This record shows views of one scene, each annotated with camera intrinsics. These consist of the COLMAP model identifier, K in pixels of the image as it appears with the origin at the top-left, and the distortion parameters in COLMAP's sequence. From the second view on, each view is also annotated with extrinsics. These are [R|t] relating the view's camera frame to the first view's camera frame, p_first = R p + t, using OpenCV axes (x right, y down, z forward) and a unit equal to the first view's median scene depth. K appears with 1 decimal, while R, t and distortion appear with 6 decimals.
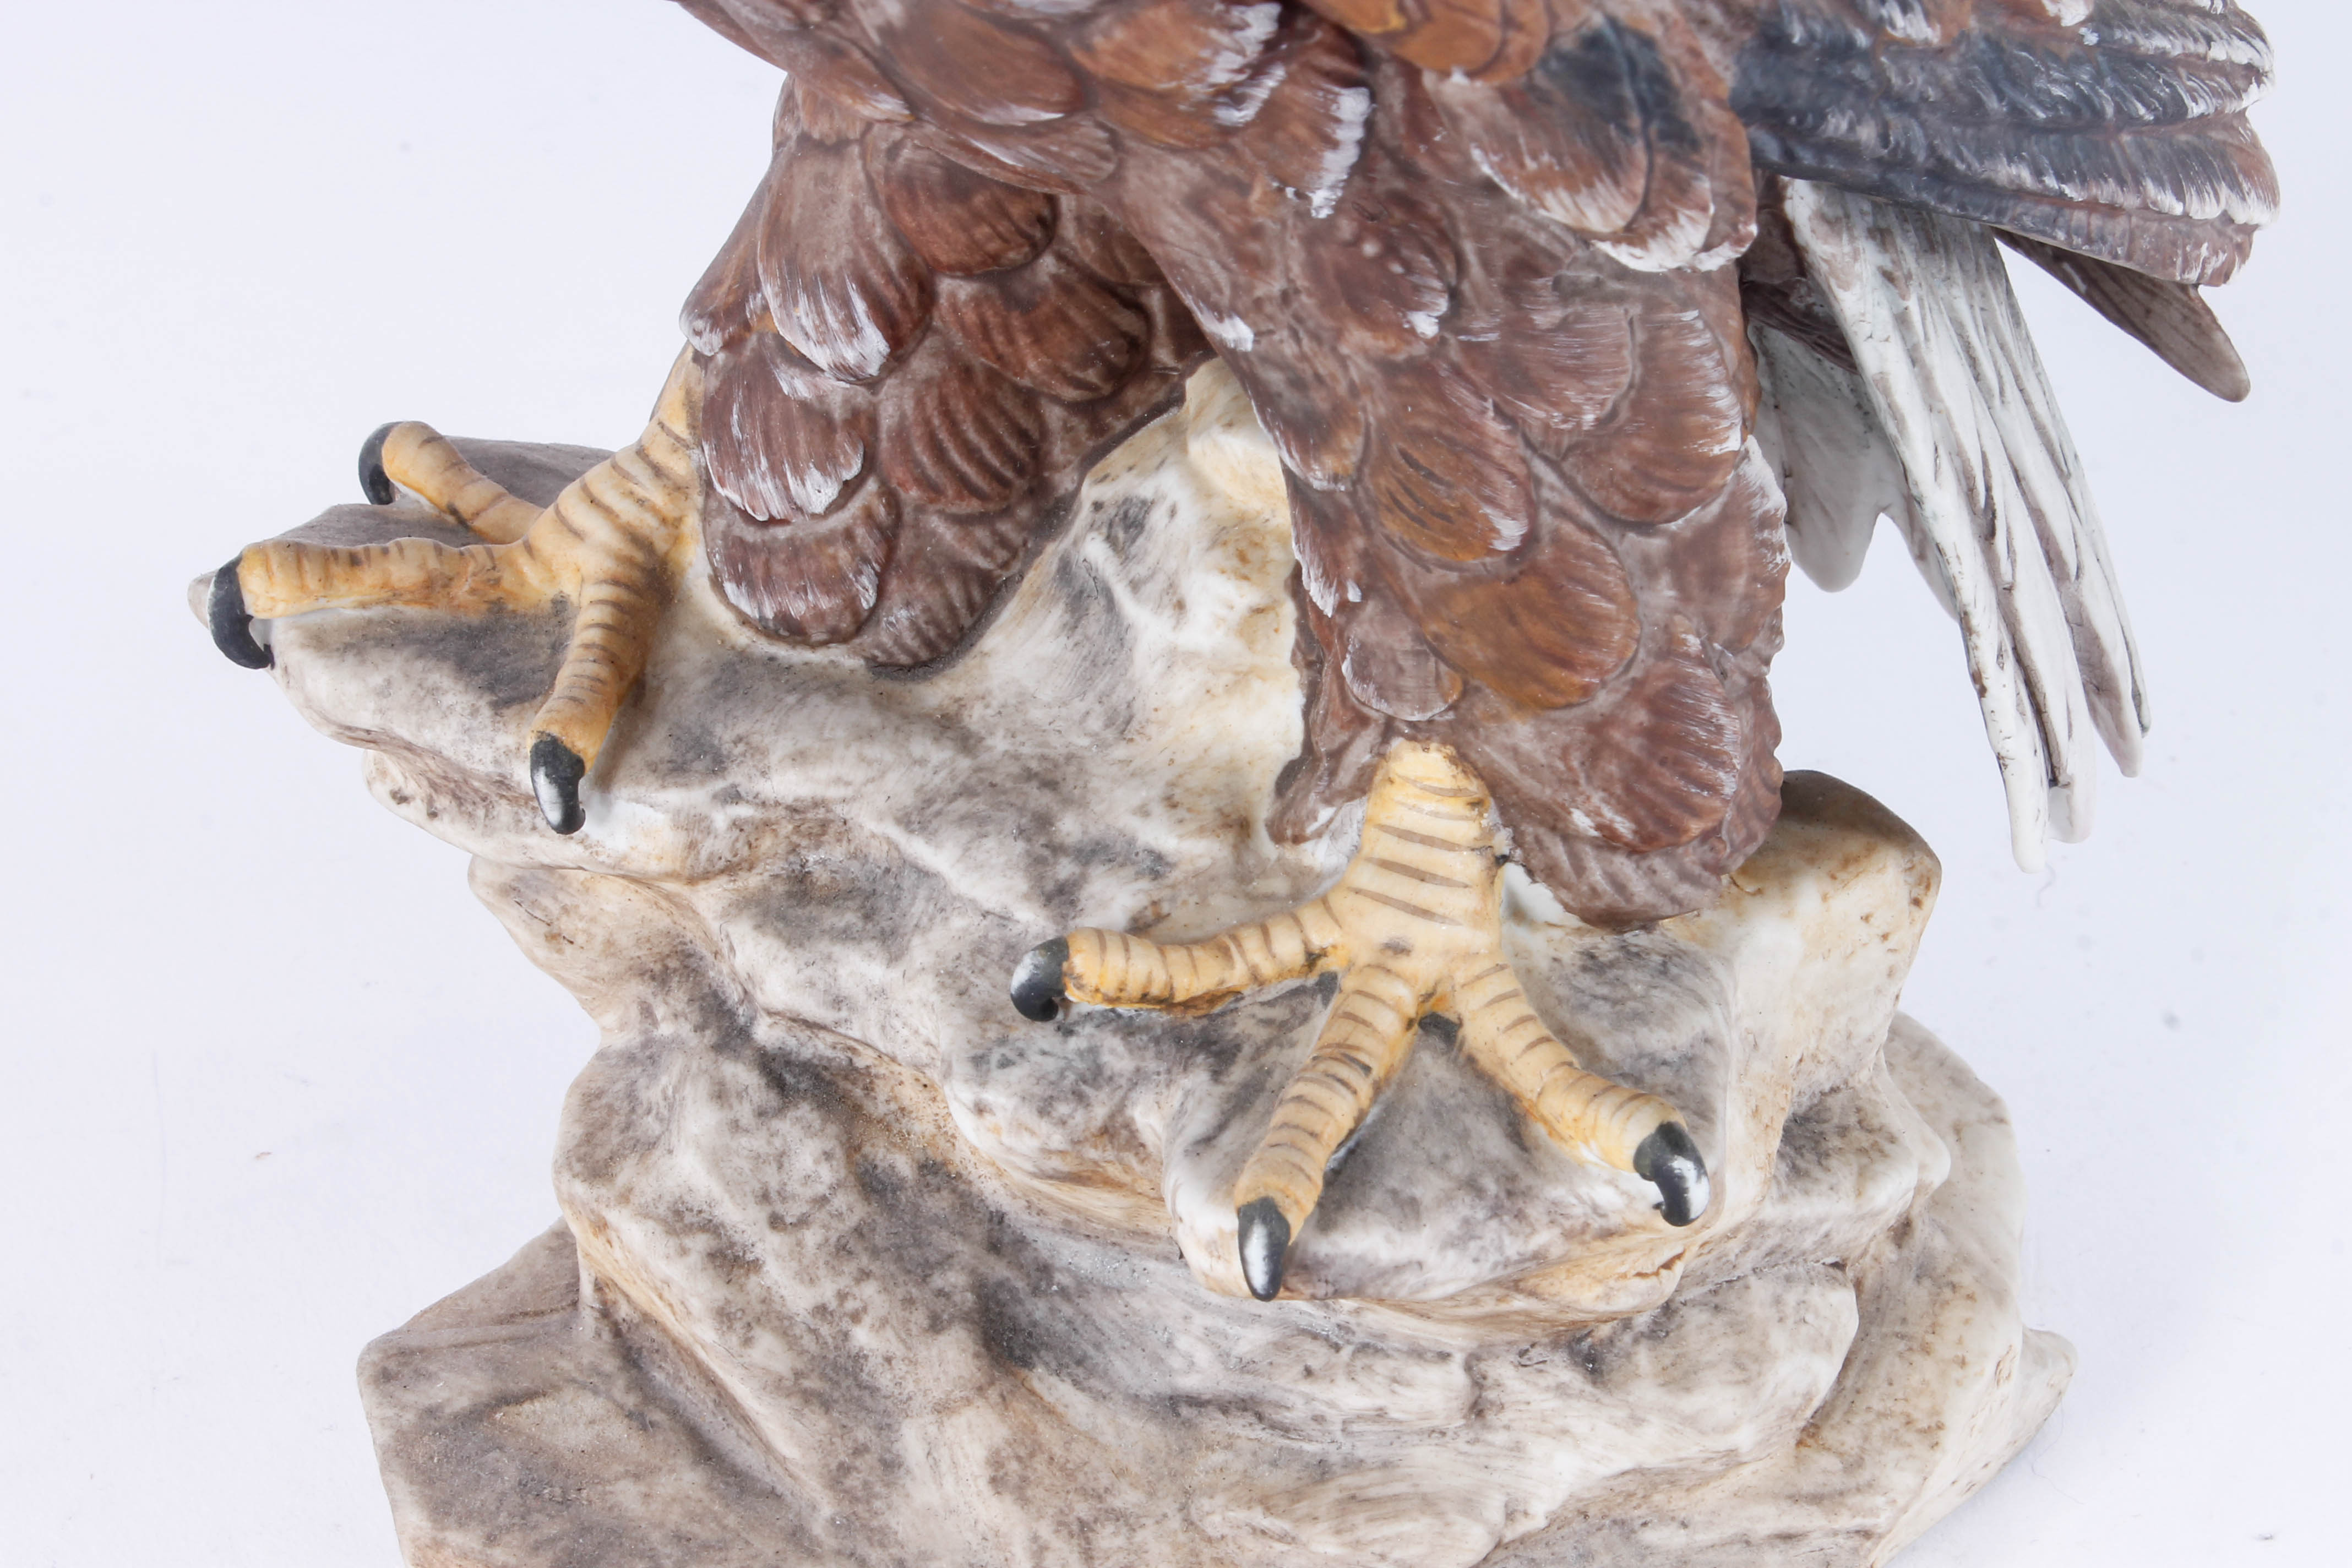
lens RADIAL K [[5248.3, 0, 1178.4], [0, 5248.3, 831.4], [0, 0, 1]] dist [0.037445, 0.229182]
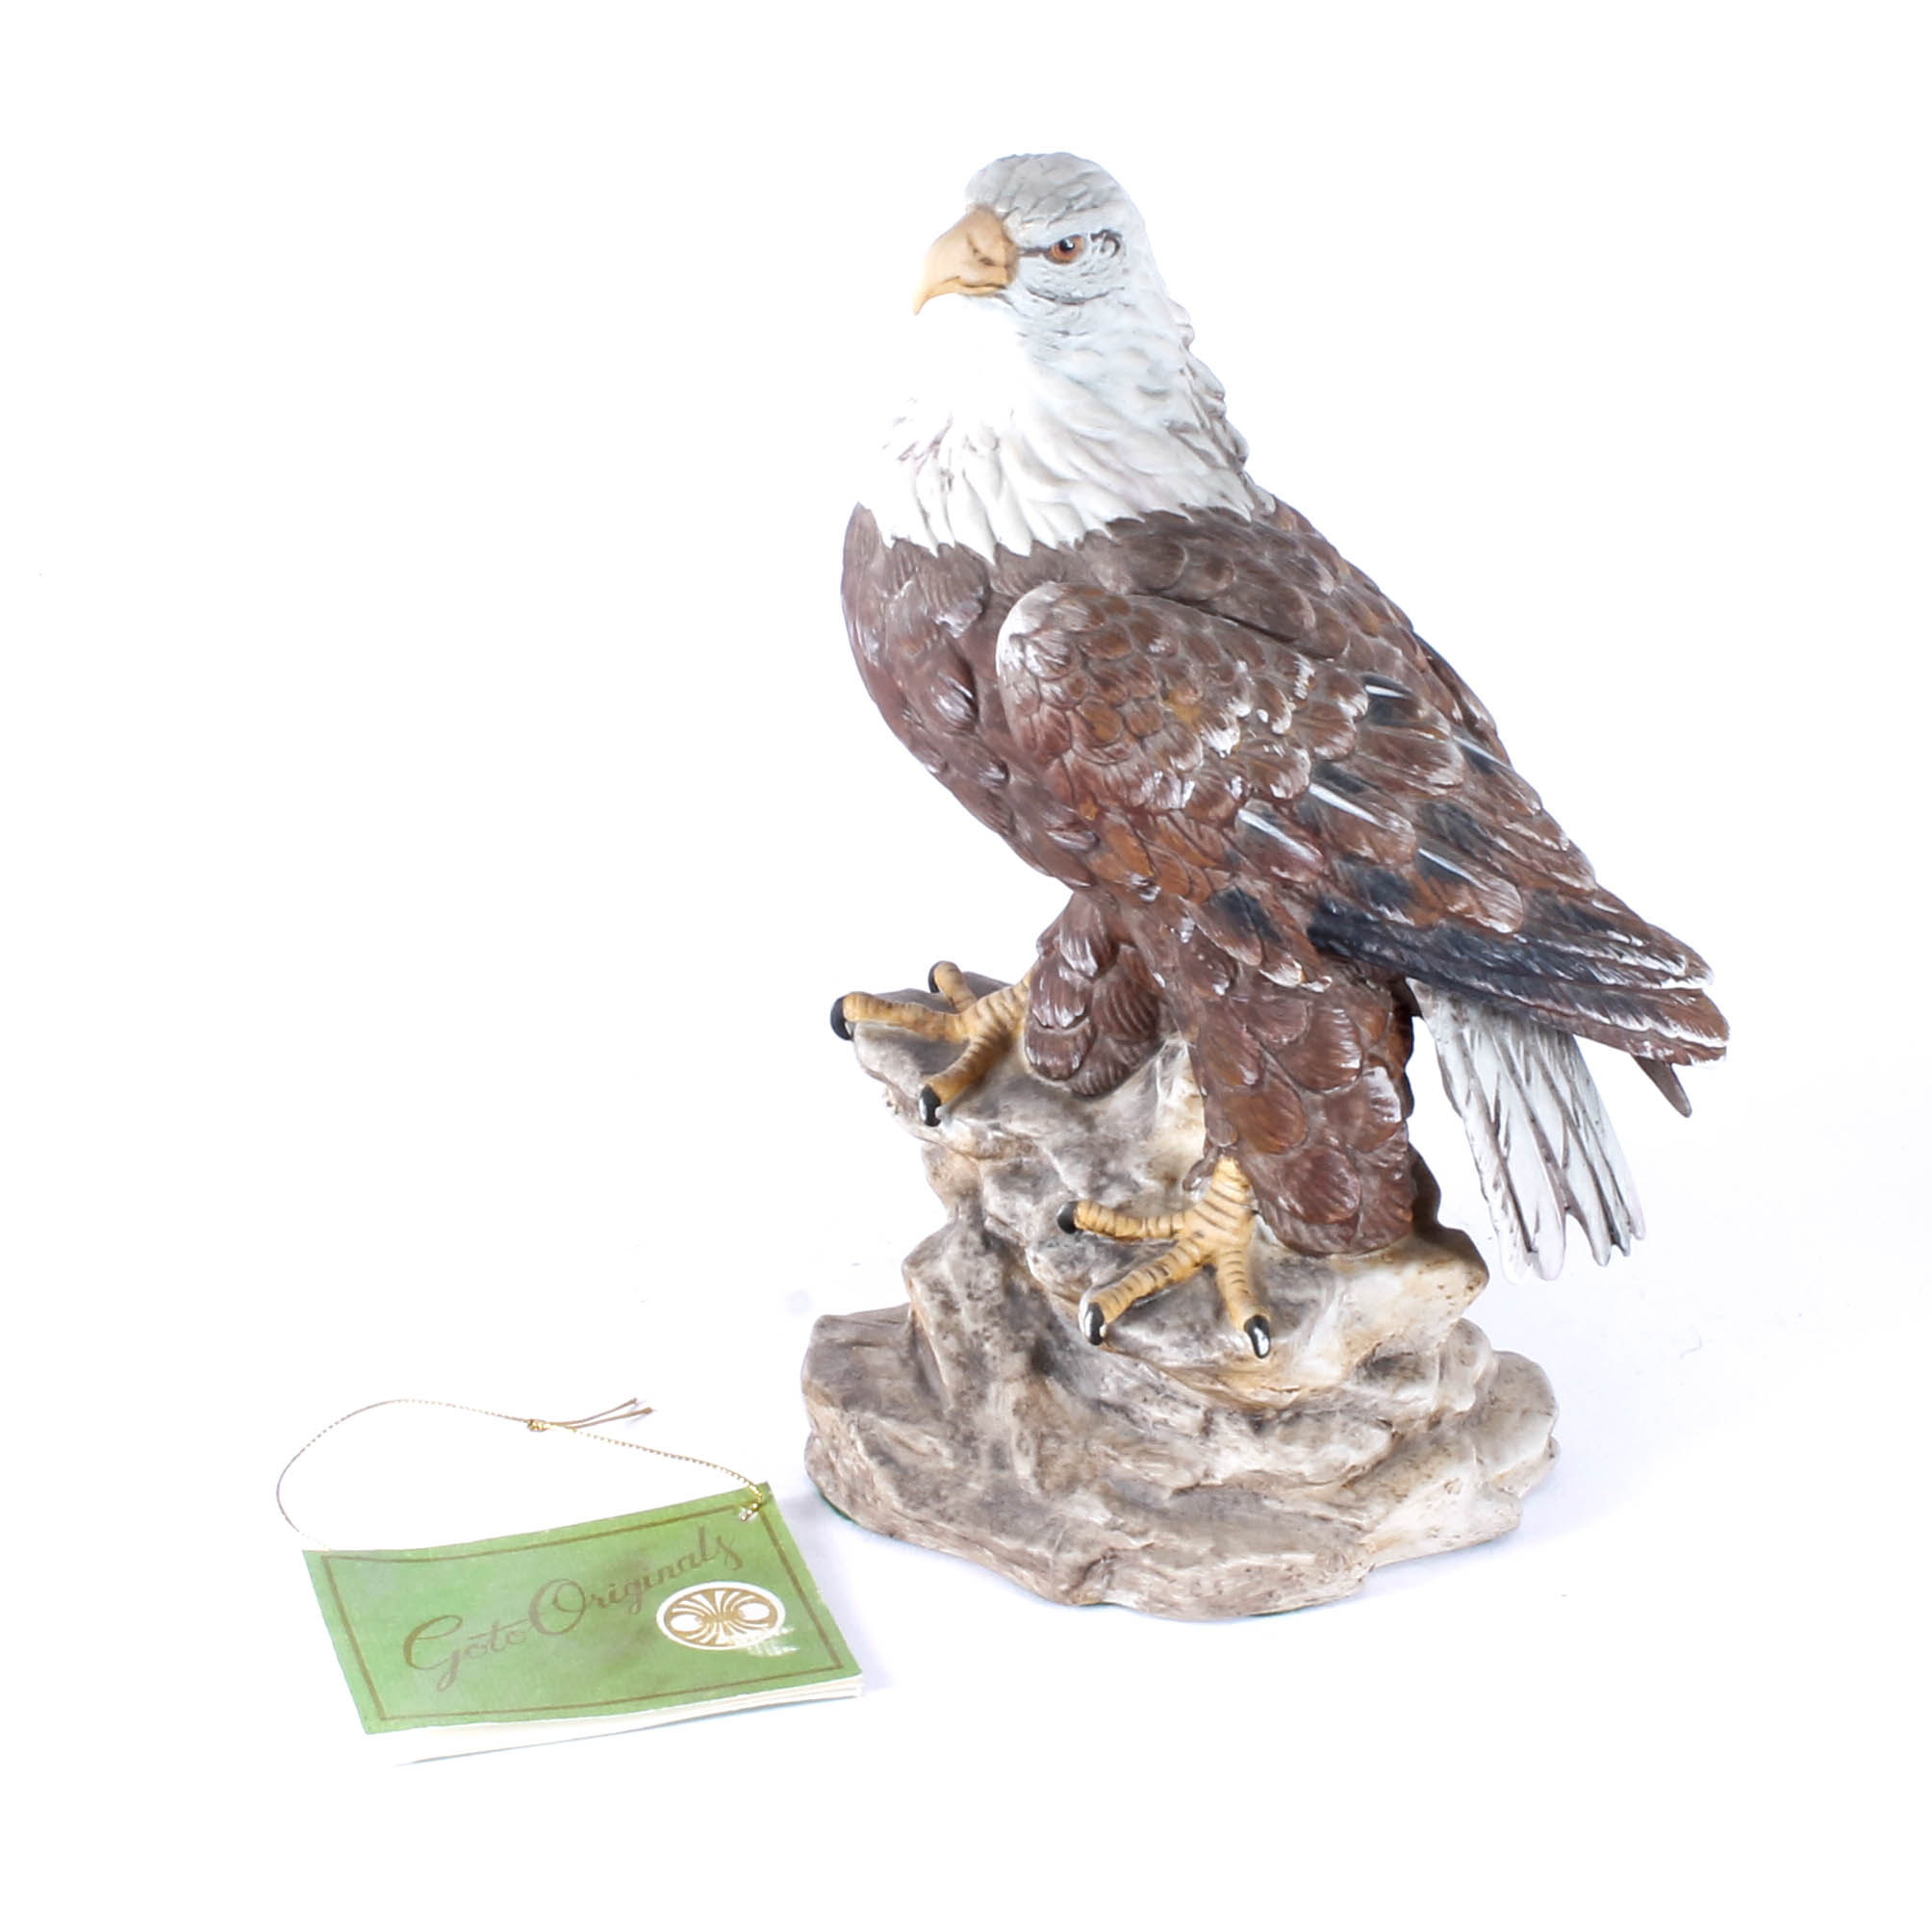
lens RADIAL K [[5294.9, 0, 837.0], [0, 5294.9, 852.1], [0, 0, 1]] dist [-0.097304, -0.521988]
pose [[0.905452, 0.197253, -0.375829, 0.776329], [-0.242111, 0.967298, -0.075612, 0.076340], [0.348624, 0.159456, 0.923599, -1.390627]]
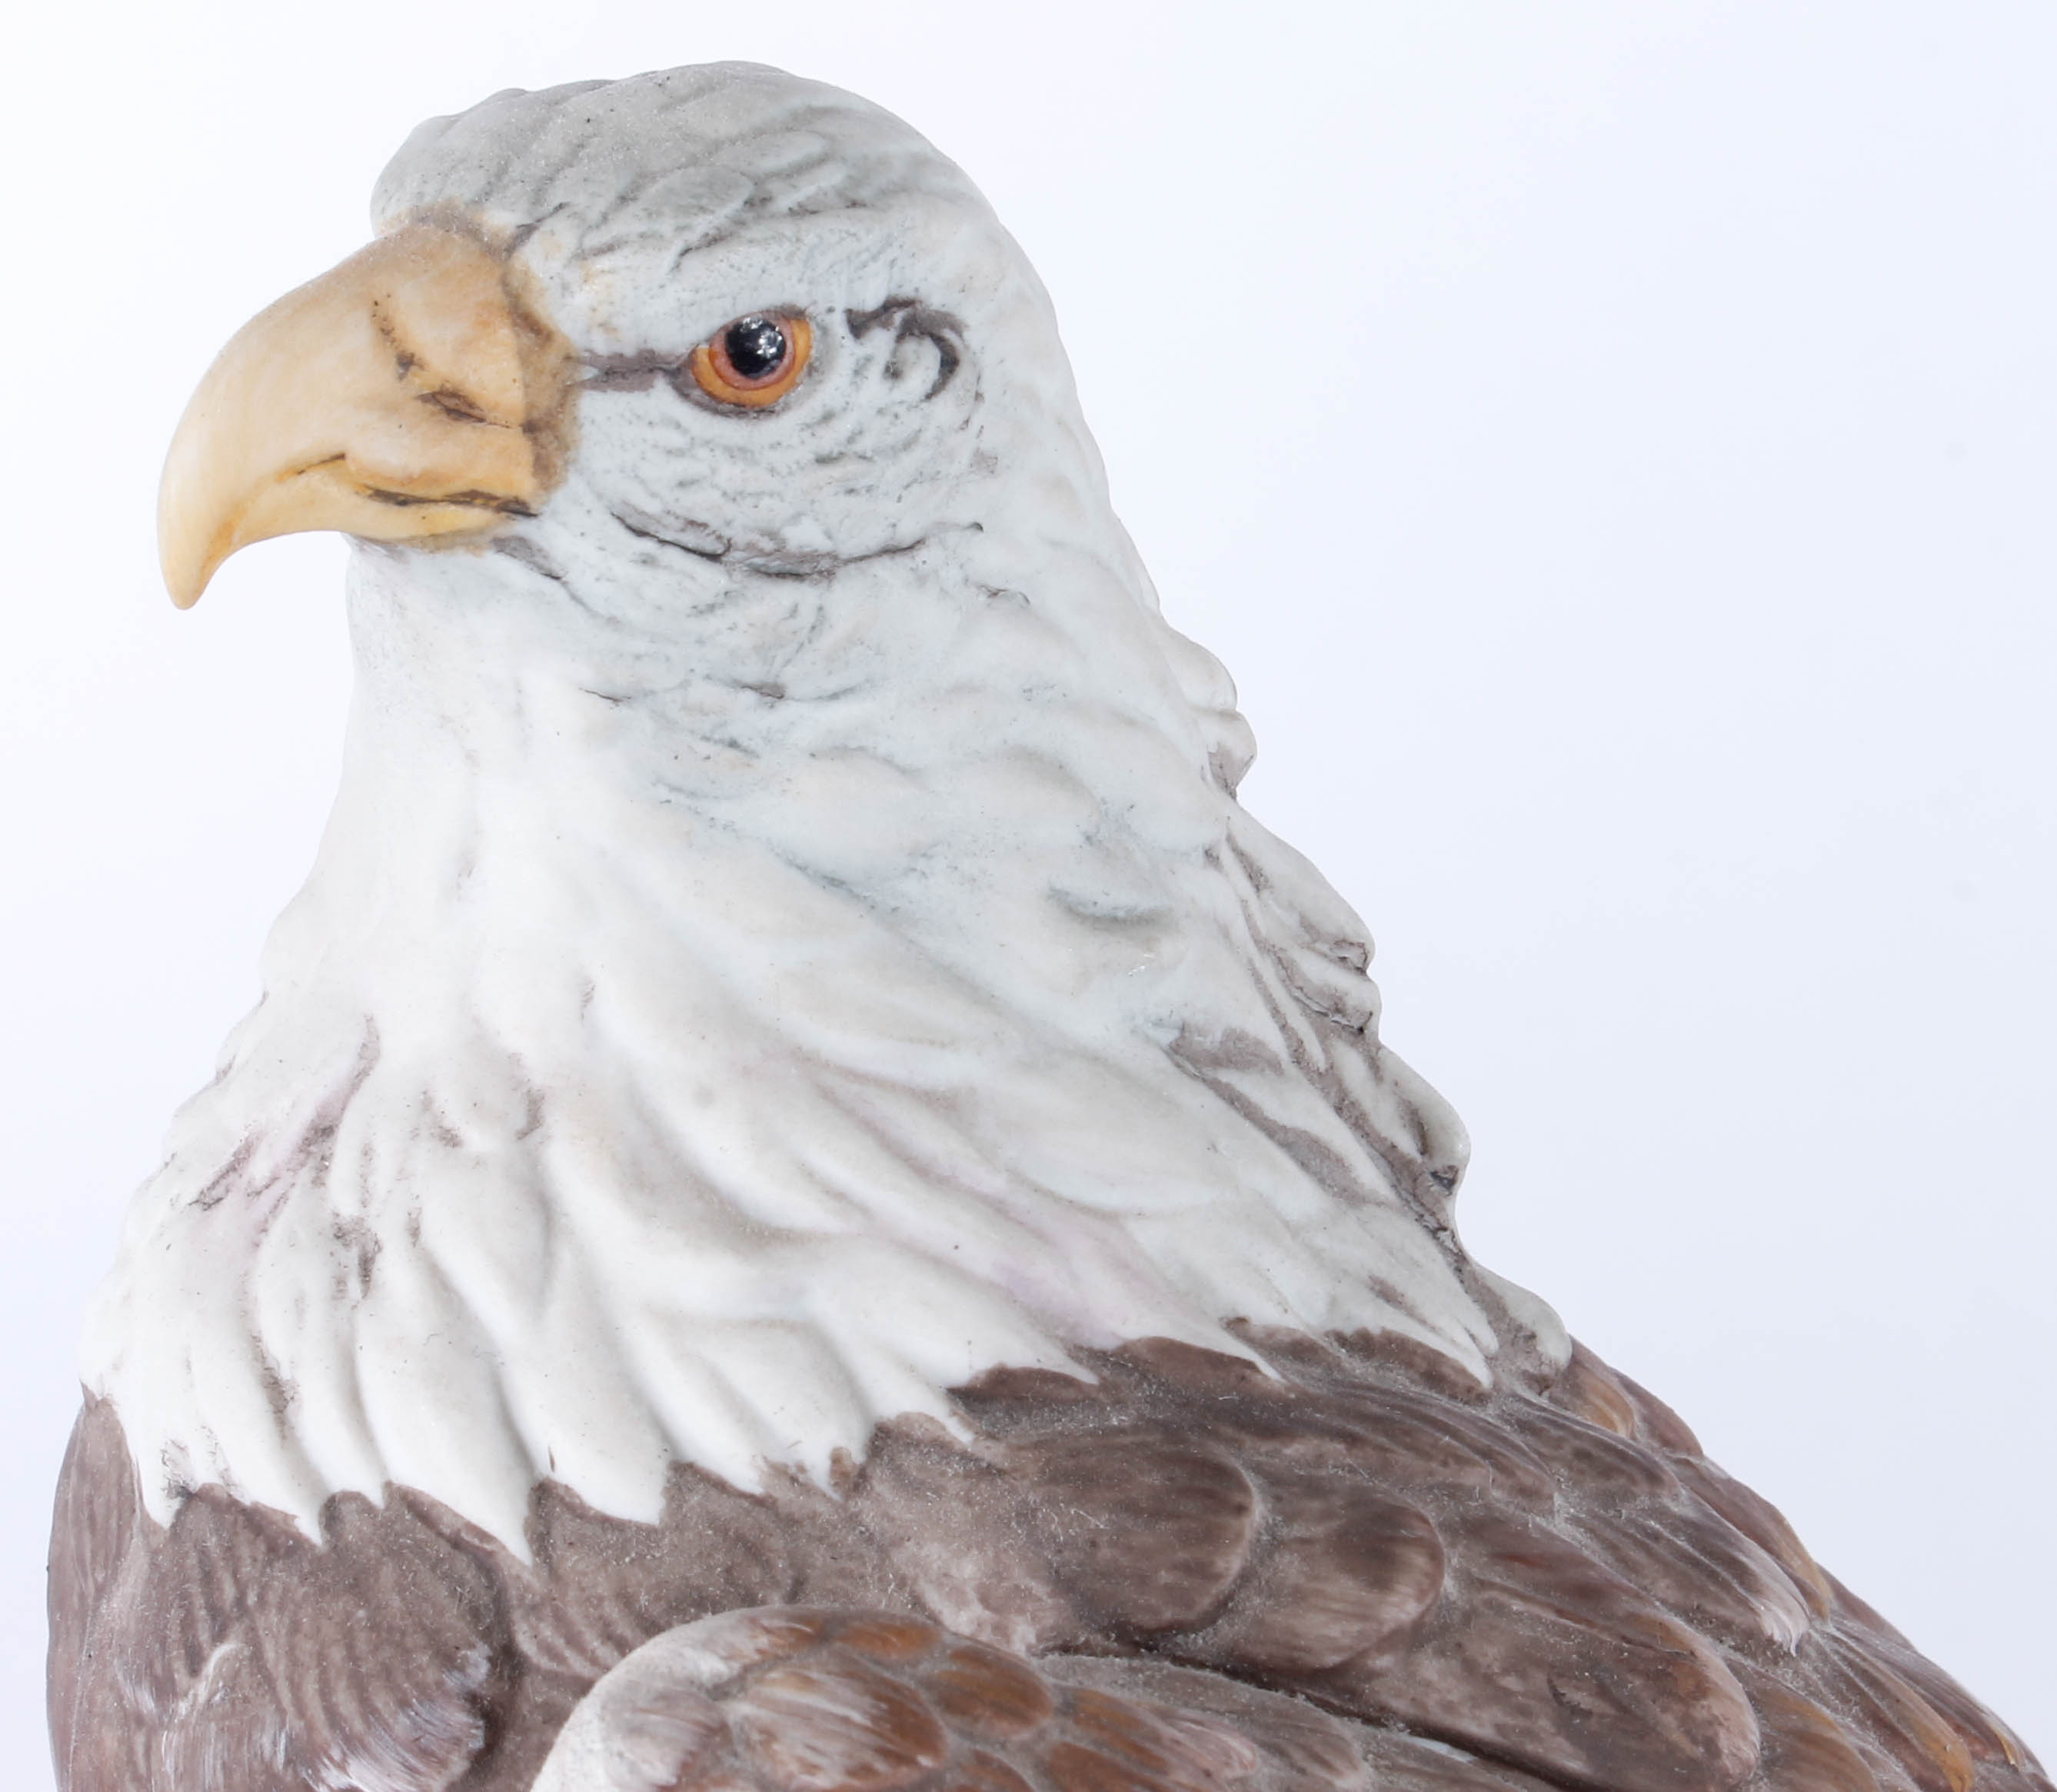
lens RADIAL K [[6621.7, 0, 808.5], [0, 6621.7, 835.5], [0, 0, 1]] dist [0.042373, 0.111002]
pose [[0.908754, 0.082067, -0.409184, 0.275961], [-0.210172, 0.937060, -0.278829, -0.110315], [0.360547, 0.339386, 0.868806, 0.078230]]
